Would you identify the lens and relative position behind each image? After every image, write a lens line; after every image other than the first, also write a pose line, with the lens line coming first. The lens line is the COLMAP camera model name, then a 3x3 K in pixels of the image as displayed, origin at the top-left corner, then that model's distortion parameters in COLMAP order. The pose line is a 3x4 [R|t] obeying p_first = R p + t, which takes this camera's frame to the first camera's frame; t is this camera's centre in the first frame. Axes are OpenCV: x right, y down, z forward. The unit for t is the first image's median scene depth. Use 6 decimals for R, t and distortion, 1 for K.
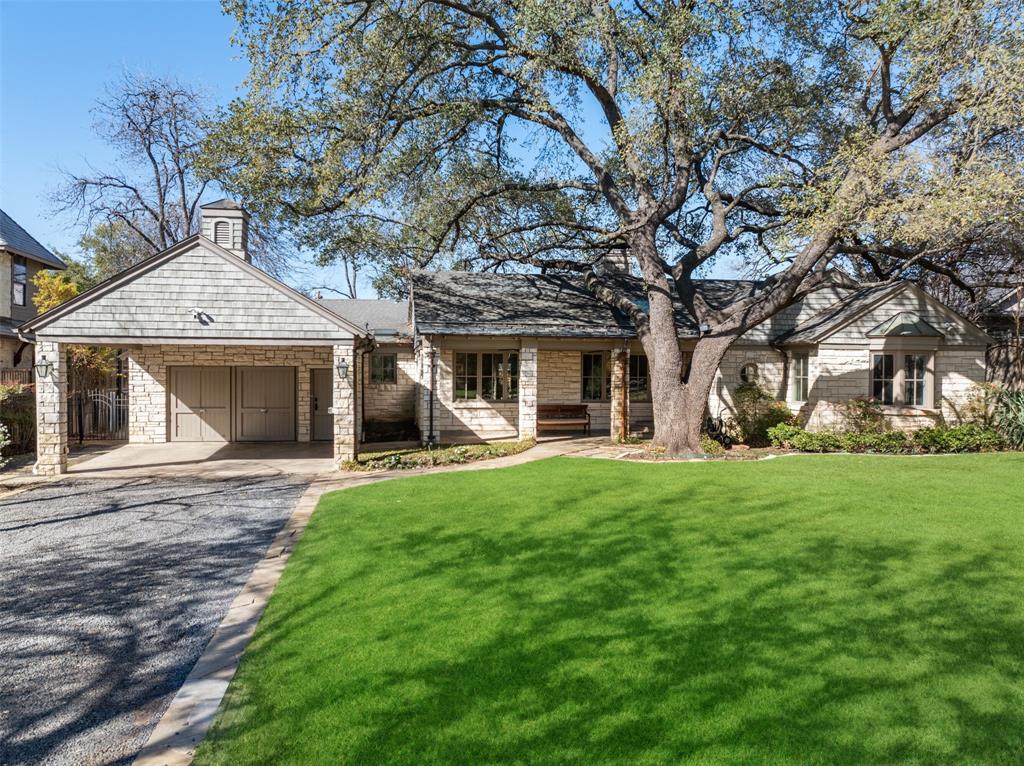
lens RADIAL K [[763.8, 0, 532.9], [0, 763.8, 399.8], [0, 0, 1]] dist [-0.040333, -0.003029]
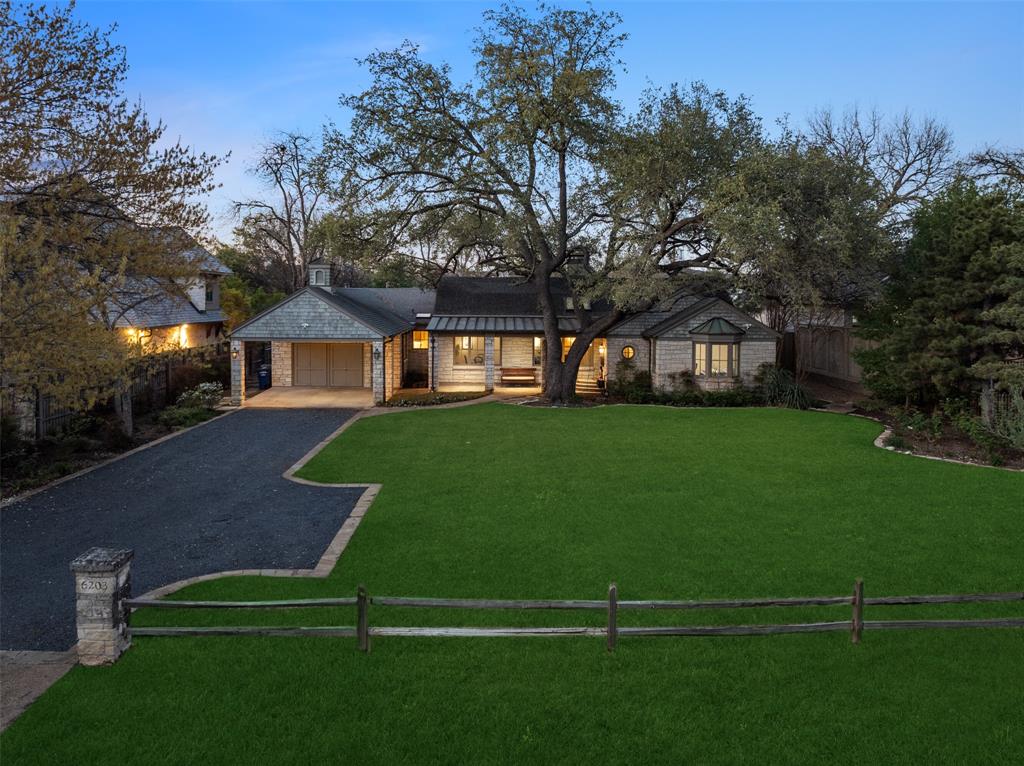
lens RADIAL K [[782.7, 0, 512.0], [0, 782.7, 346.8], [0, 0, 1]] dist [-0.034886, -0.002996]
pose [[0.984078, 0.015639, -0.177048, 0.359953], [-0.010106, 0.999433, 0.032110, -0.103867], [0.177449, -0.029809, 0.983678, -0.732946]]
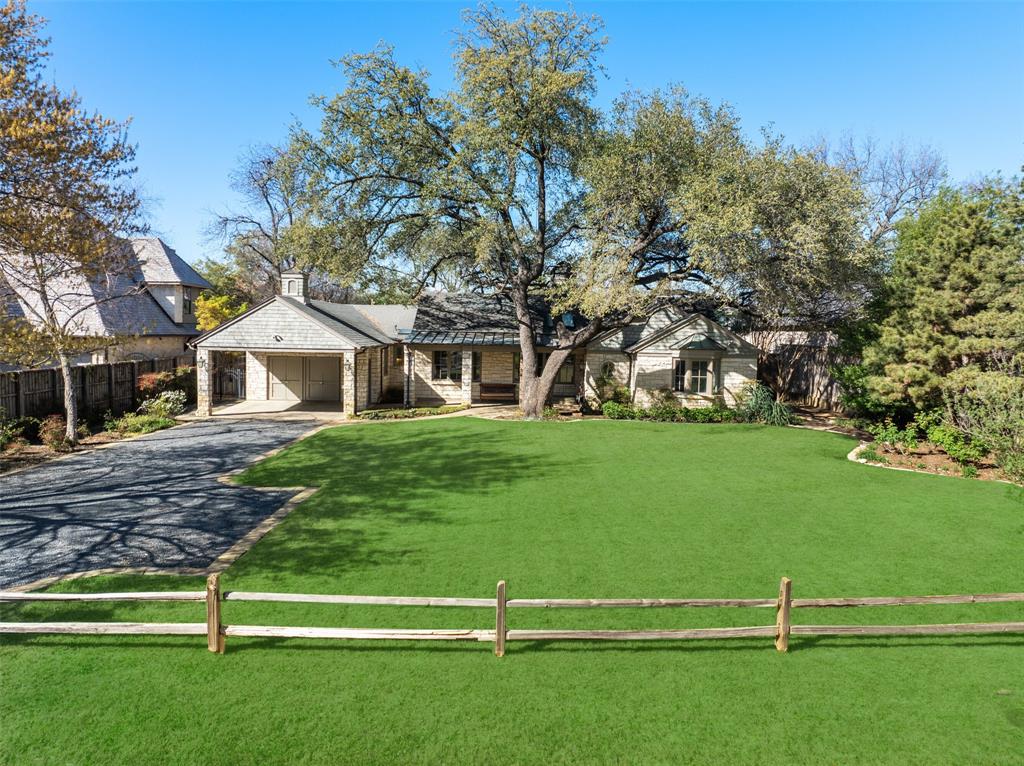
lens RADIAL K [[763.8, 0, 532.9], [0, 763.8, 399.8], [0, 0, 1]] dist [-0.040333, -0.003029]
pose [[0.986127, 0.032637, -0.162755, 0.419144], [-0.023482, 0.998049, 0.057855, -0.061886], [0.164325, -0.053231, 0.984969, -0.644616]]
